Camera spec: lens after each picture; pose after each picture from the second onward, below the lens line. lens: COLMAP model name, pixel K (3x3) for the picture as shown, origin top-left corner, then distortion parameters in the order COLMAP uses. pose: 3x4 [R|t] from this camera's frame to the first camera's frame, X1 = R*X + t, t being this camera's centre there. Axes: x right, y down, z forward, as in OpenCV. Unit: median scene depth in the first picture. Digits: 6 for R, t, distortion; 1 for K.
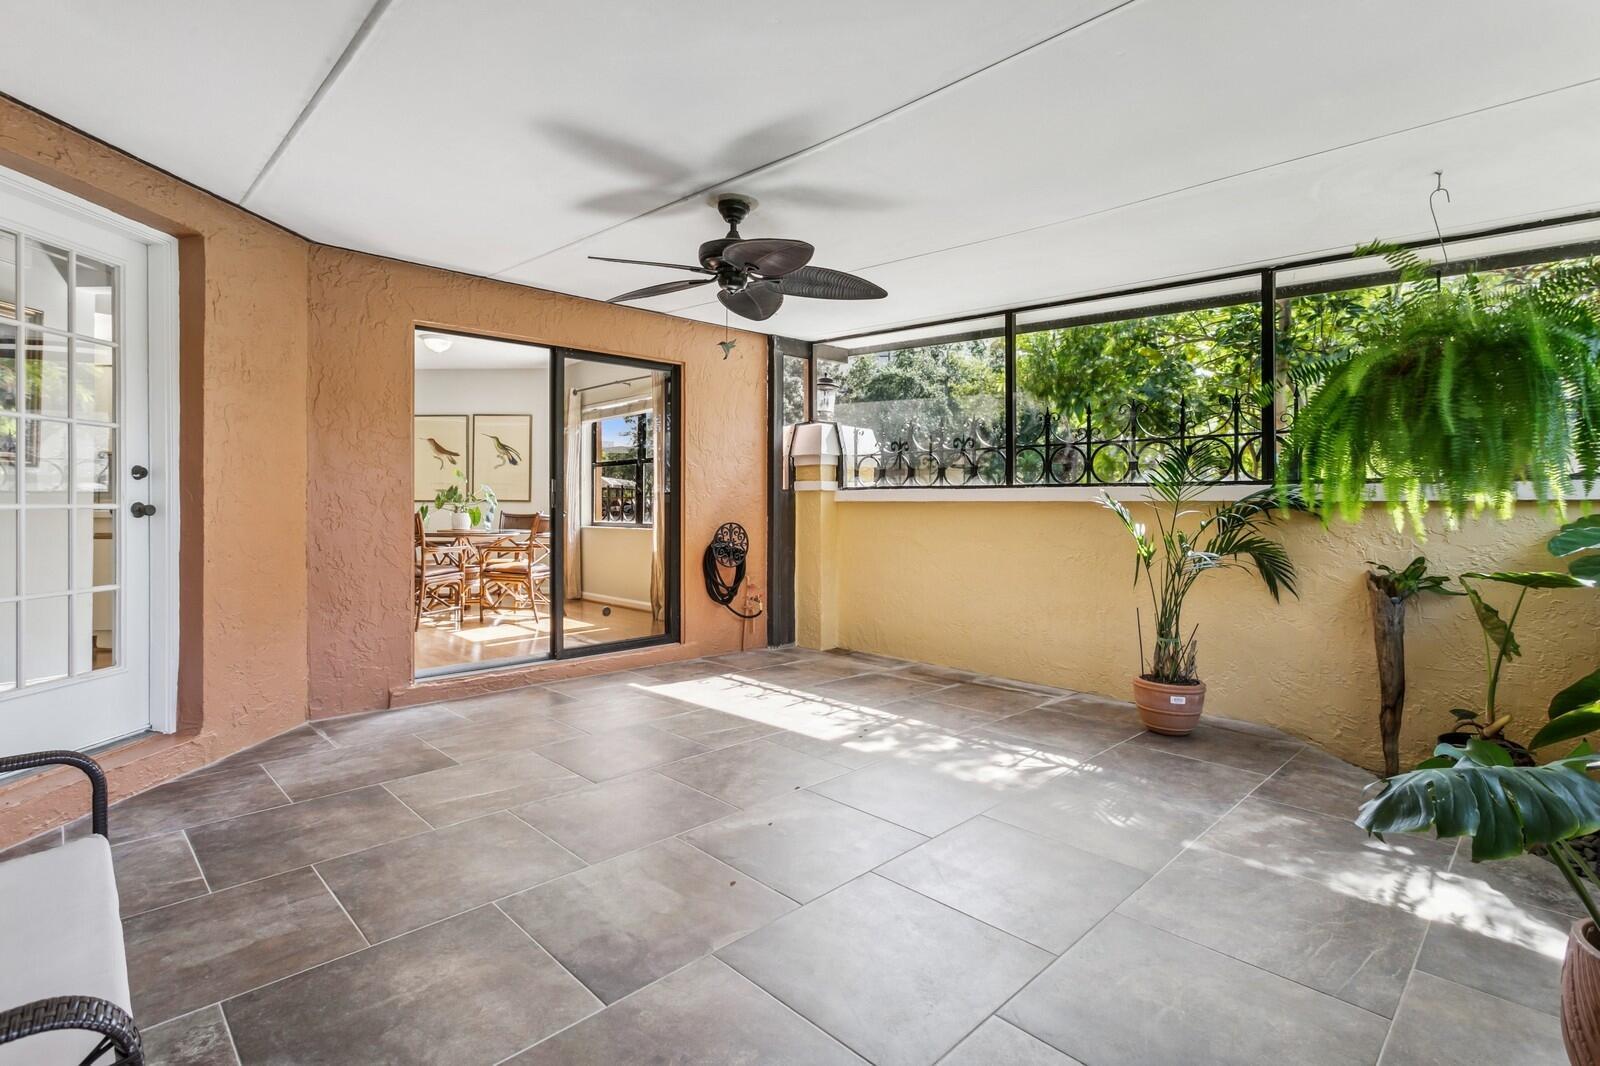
lens RADIAL K [[772.4, 0, 790.4], [0, 772.4, 495.4], [0, 0, 1]] dist [0.000690, 0.001068]
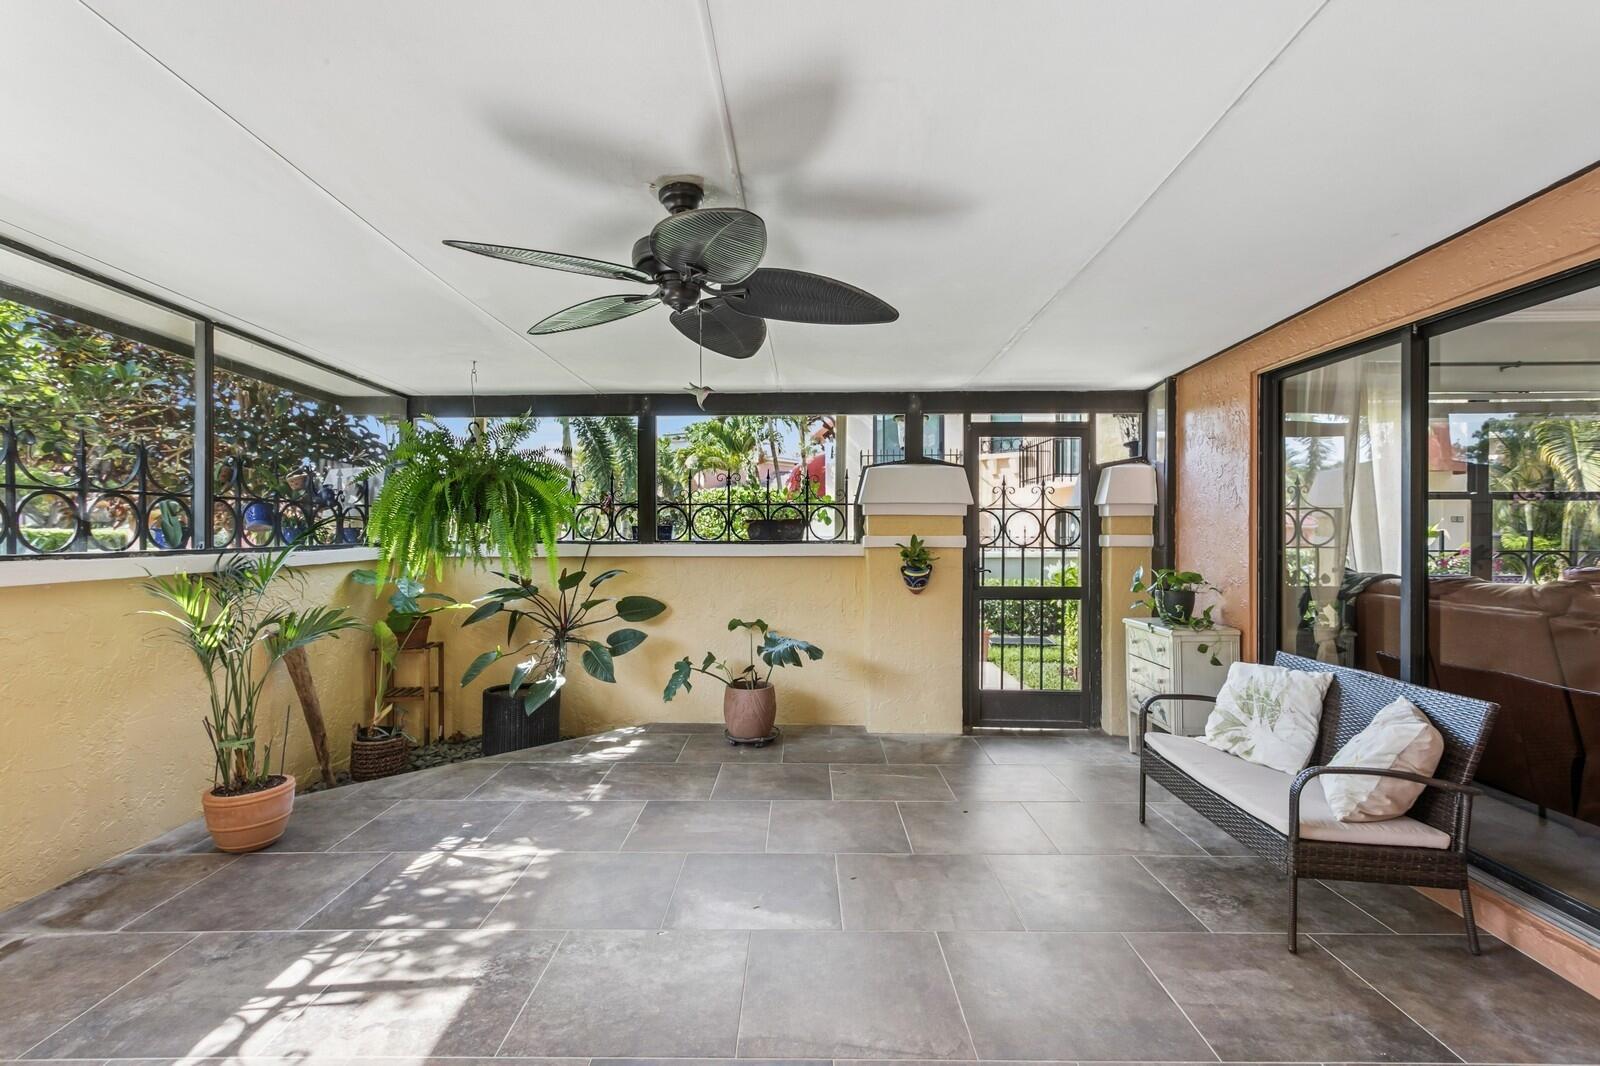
lens RADIAL K [[772.4, 0, 796.1], [0, 772.4, 535.6], [0, 0, 1]] dist [0.000690, 0.001068]
pose [[-0.723479, -0.008231, 0.690298, -0.723180], [-0.011173, 0.999938, 0.000213, -0.062306], [-0.690256, -0.007559, -0.723526, 1.614655]]
